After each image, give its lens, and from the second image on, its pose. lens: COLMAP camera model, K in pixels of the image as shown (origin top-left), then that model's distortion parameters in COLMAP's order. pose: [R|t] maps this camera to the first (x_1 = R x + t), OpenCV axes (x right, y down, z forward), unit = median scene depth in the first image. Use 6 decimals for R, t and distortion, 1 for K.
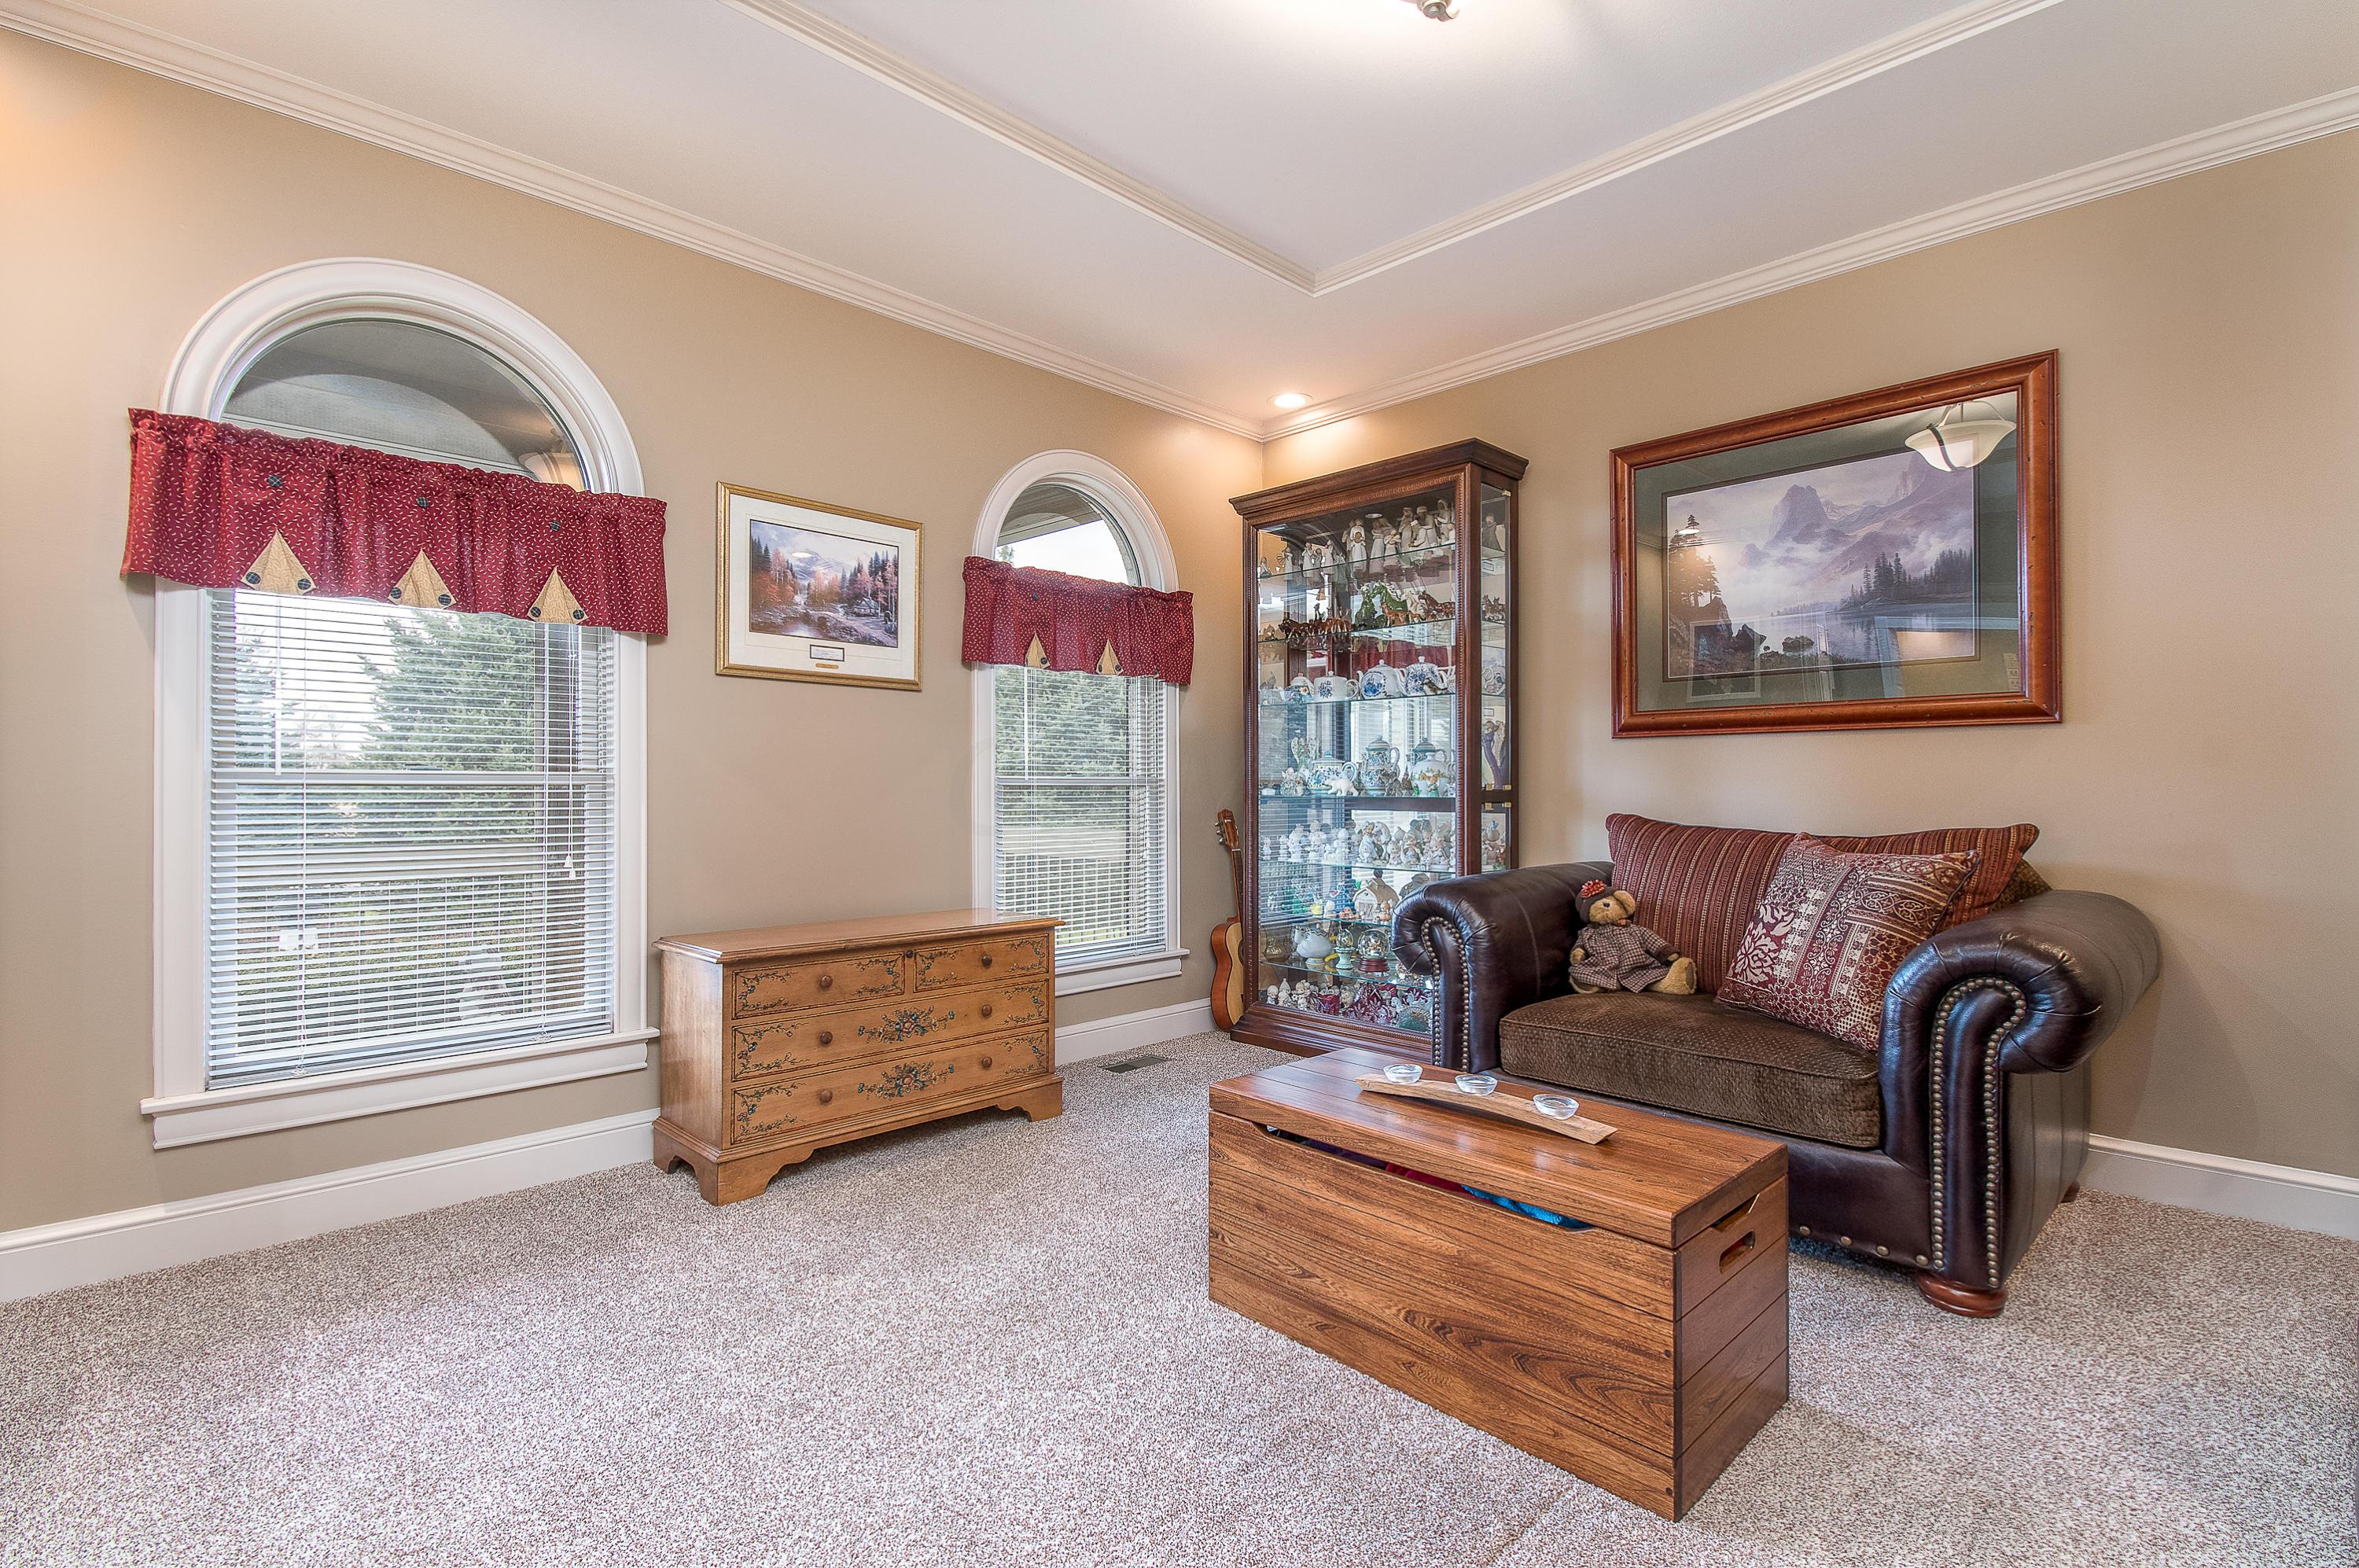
lens RADIAL K [[1095.0, 0, 1182.6], [0, 1095.0, 787.2], [0, 0, 1]] dist [0.018946, -0.003478]
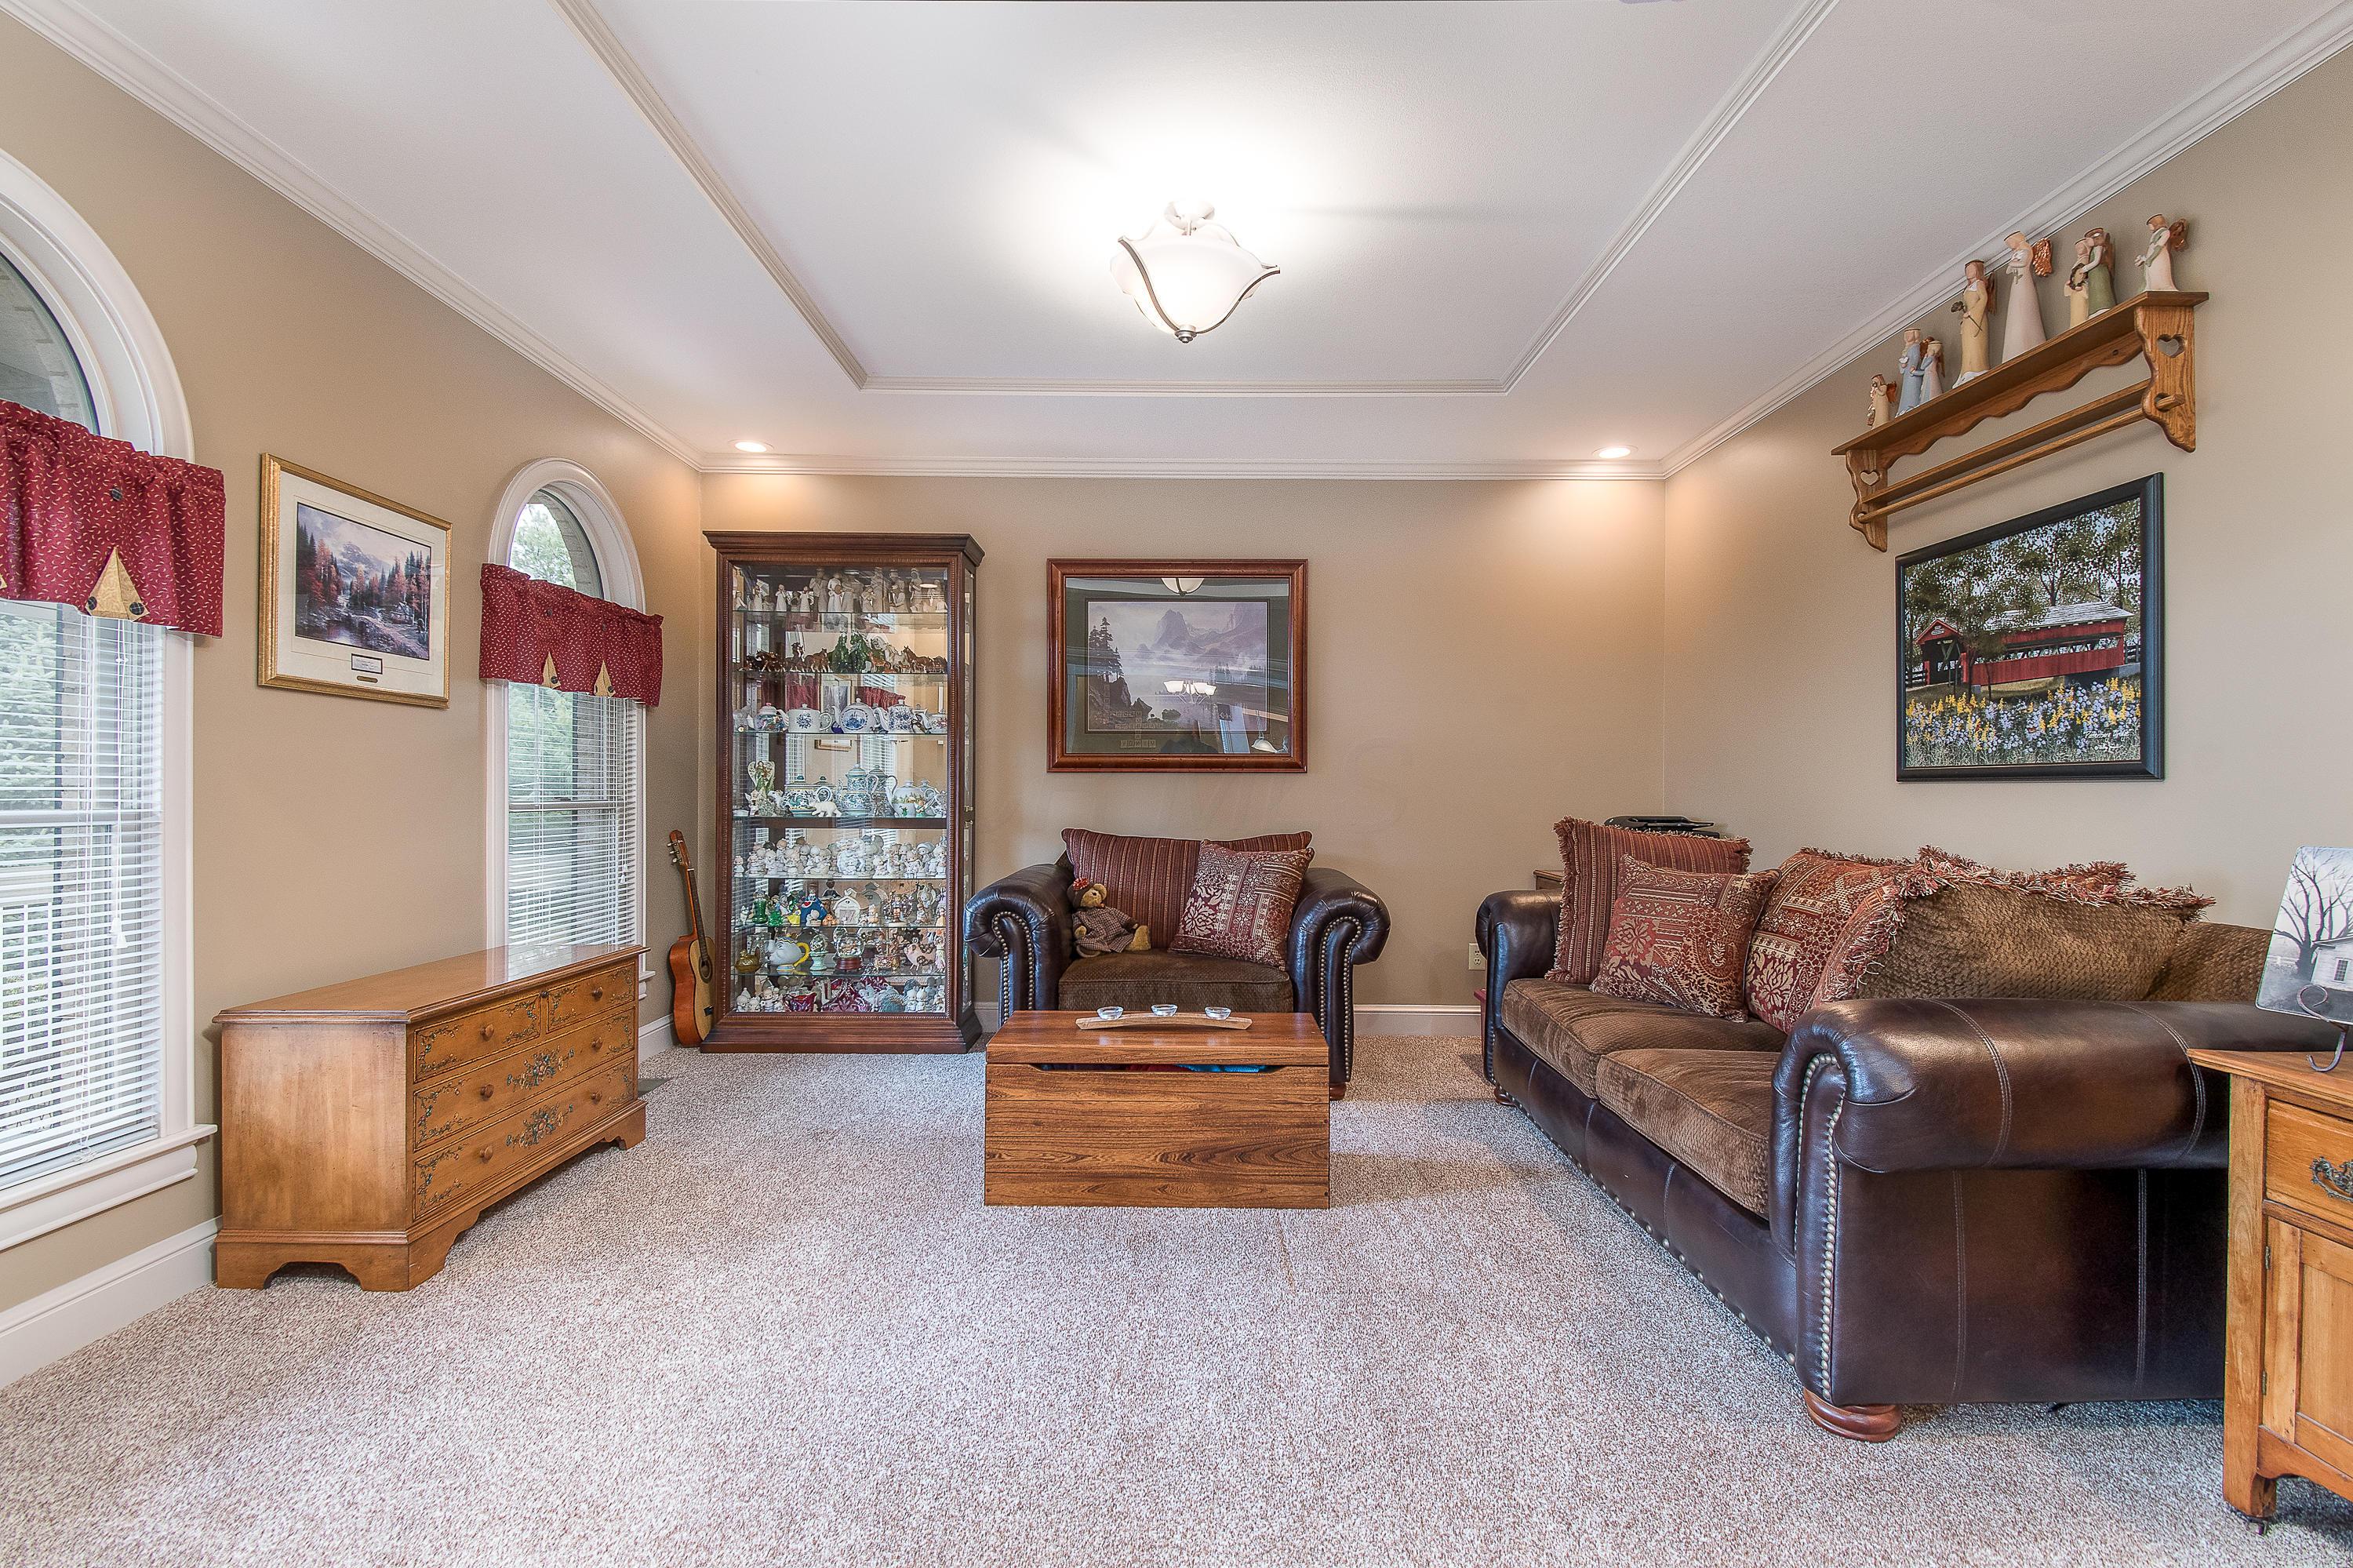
lens RADIAL K [[1092.3, 0, 1180.0], [0, 1092.3, 789.2], [0, 0, 1]] dist [0.018946, -0.003478]
pose [[0.703737, 0.002919, 0.710454, -0.543956], [-0.003369, 0.999994, -0.000772, -0.028122], [-0.710452, -0.001850, 0.703743, -0.073026]]
